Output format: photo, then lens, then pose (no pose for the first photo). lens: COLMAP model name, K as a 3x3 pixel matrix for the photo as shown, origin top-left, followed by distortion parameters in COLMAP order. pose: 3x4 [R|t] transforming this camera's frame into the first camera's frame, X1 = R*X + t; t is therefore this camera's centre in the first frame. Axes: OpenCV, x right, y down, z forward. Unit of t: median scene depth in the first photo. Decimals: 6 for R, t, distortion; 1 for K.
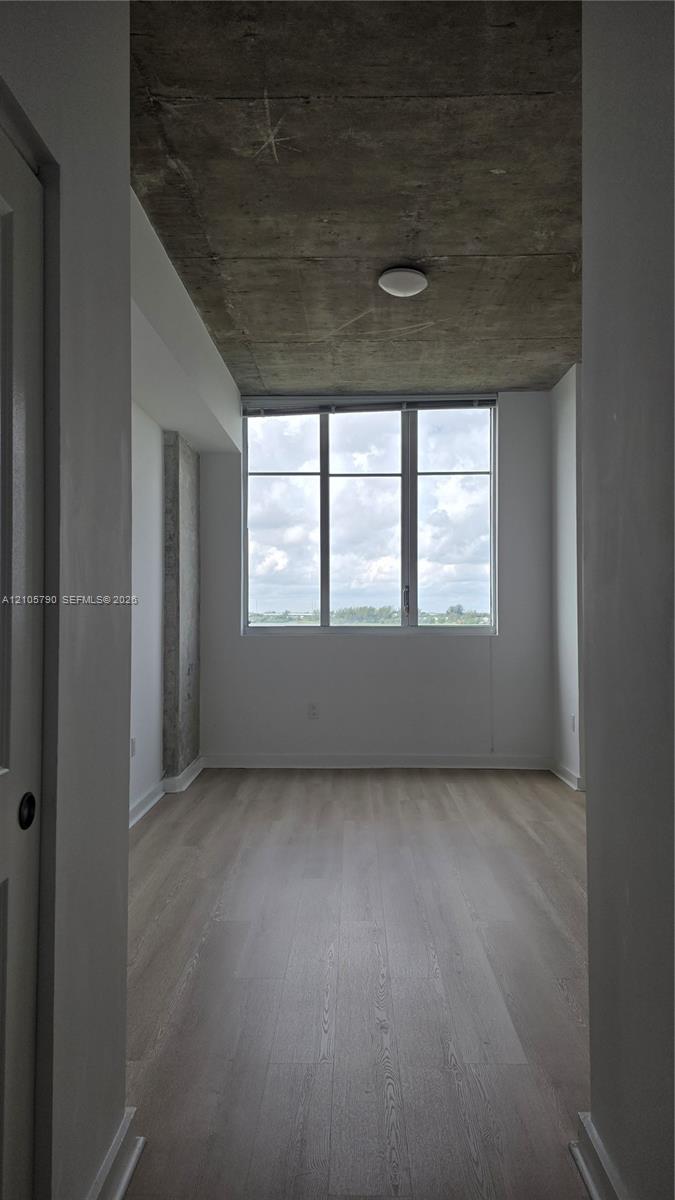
lens RADIAL K [[821.2, 0, 337.5], [0, 821.2, 600.0], [0, 0, 1]] dist [0.037062, -0.005066]
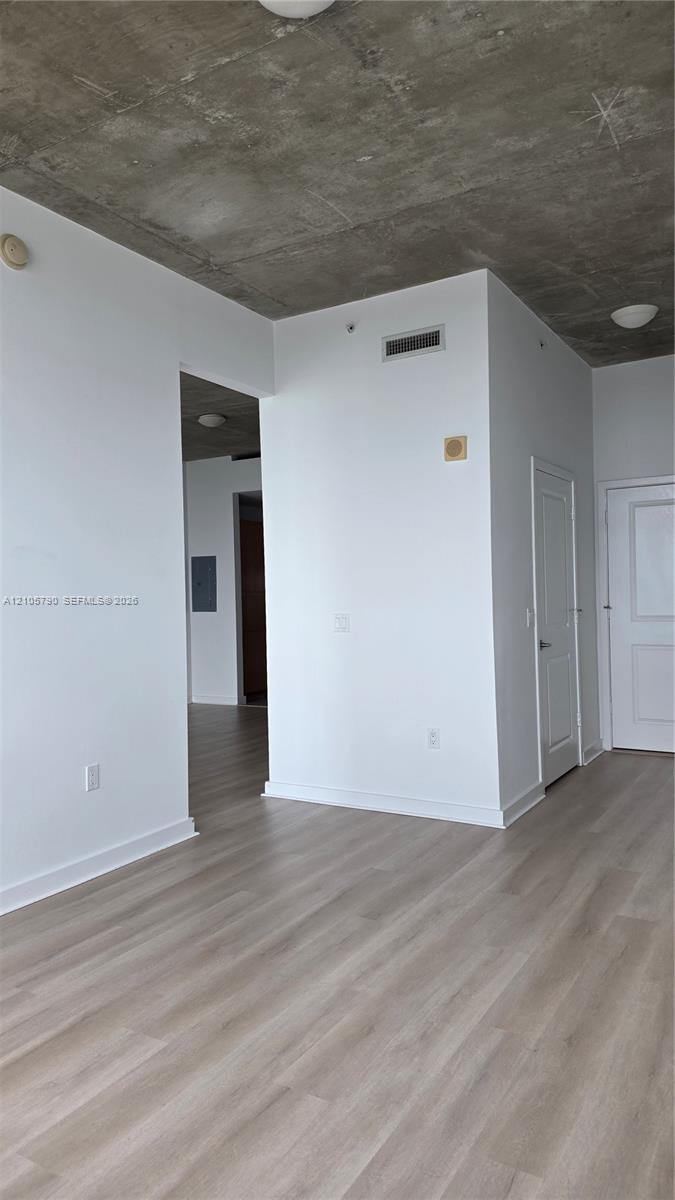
lens RADIAL K [[776.0, 0, 358.9], [0, 776.0, 600.6], [0, 0, 1]] dist [0.034192, -0.000261]
pose [[-0.873398, 0.024805, 0.486375, -0.142342], [0.017232, 0.999651, -0.020037, 0.020849], [-0.486702, -0.009119, -0.873520, 1.046149]]
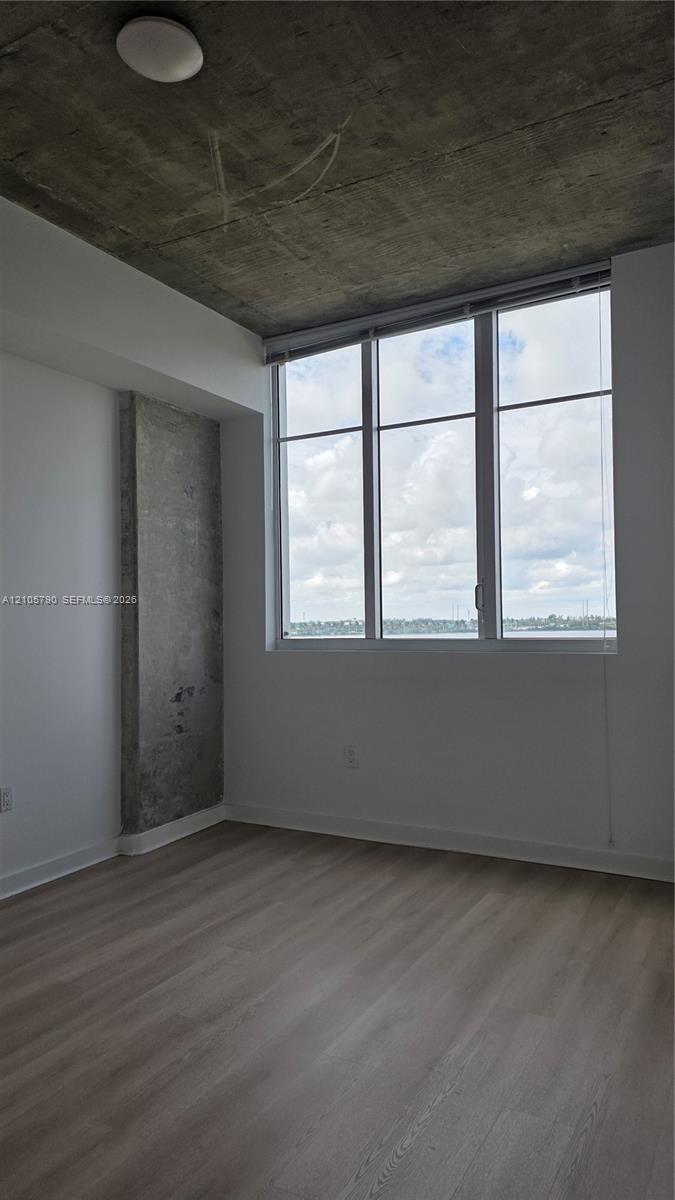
lens RADIAL K [[821.2, 0, 337.5], [0, 821.2, 600.0], [0, 0, 1]] dist [0.037062, -0.005066]
pose [[0.876205, -0.025404, -0.481269, 0.338445], [0.019076, 0.999655, -0.018038, 0.011601], [0.481561, 0.006624, 0.876387, 0.400008]]
